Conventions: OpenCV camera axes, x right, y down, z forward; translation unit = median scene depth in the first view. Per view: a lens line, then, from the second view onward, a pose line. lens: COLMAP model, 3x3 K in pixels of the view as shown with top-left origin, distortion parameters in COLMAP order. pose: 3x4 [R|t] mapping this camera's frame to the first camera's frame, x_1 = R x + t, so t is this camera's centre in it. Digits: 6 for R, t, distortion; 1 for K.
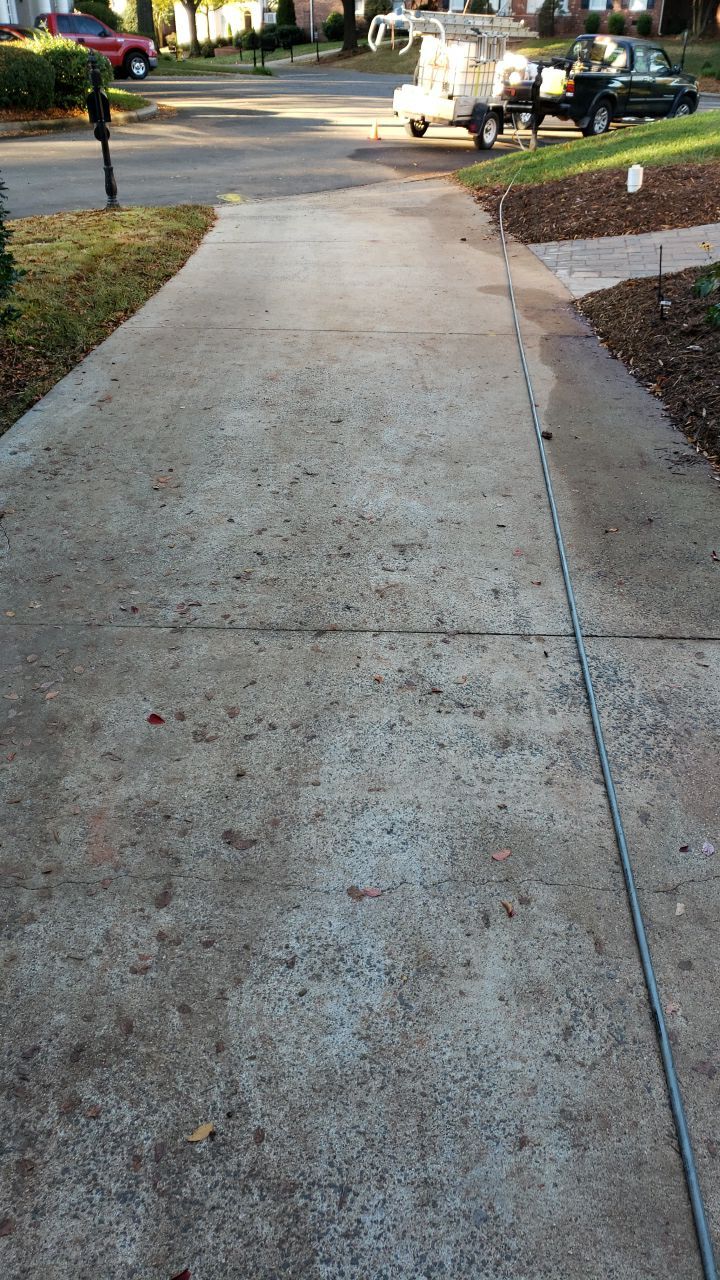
lens RADIAL K [[1009.8, 0, 371.6], [0, 1009.8, 645.2], [0, 0, 1]] dist [0.014408, 0.017764]
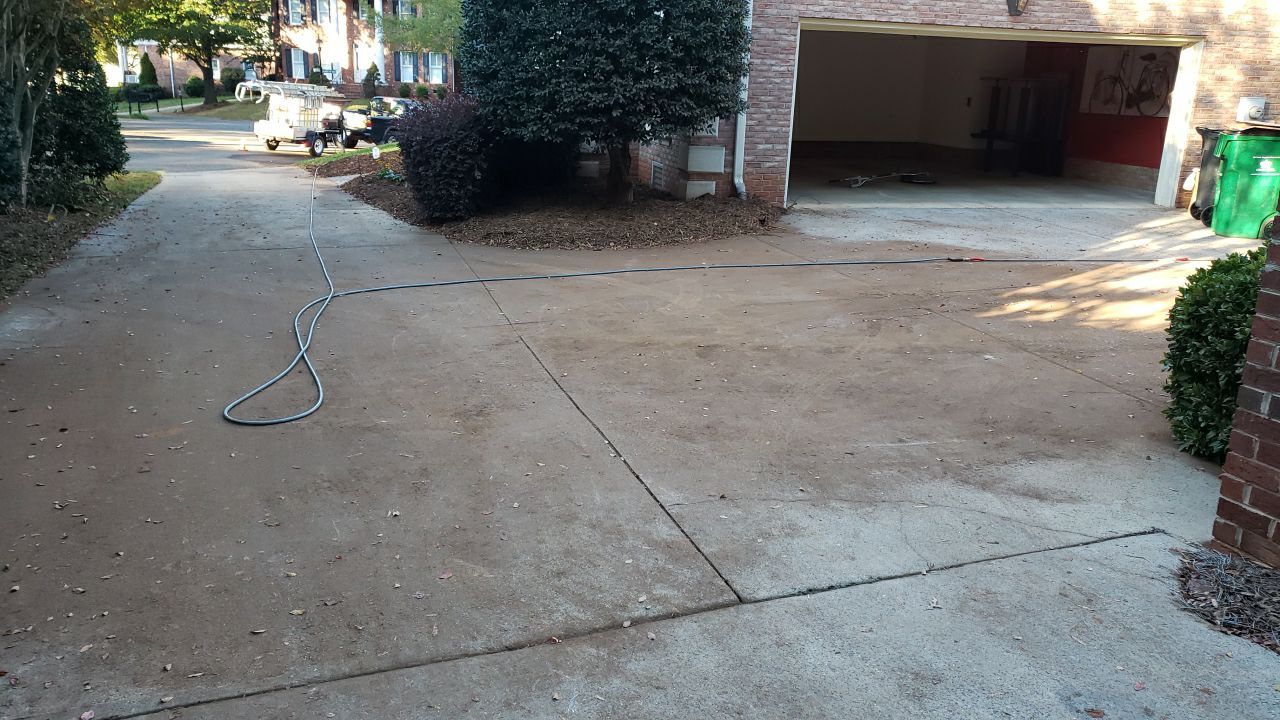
lens RADIAL K [[1009.8, 0, 638.5], [0, 1009.8, 350.8], [0, 0, 1]] dist [0.014408, 0.017764]
pose [[0.929580, -0.071655, 0.361588, -0.017157], [0.173991, 0.950069, -0.259029, 0.302462], [-0.324973, 0.303701, 0.895633, -0.501105]]
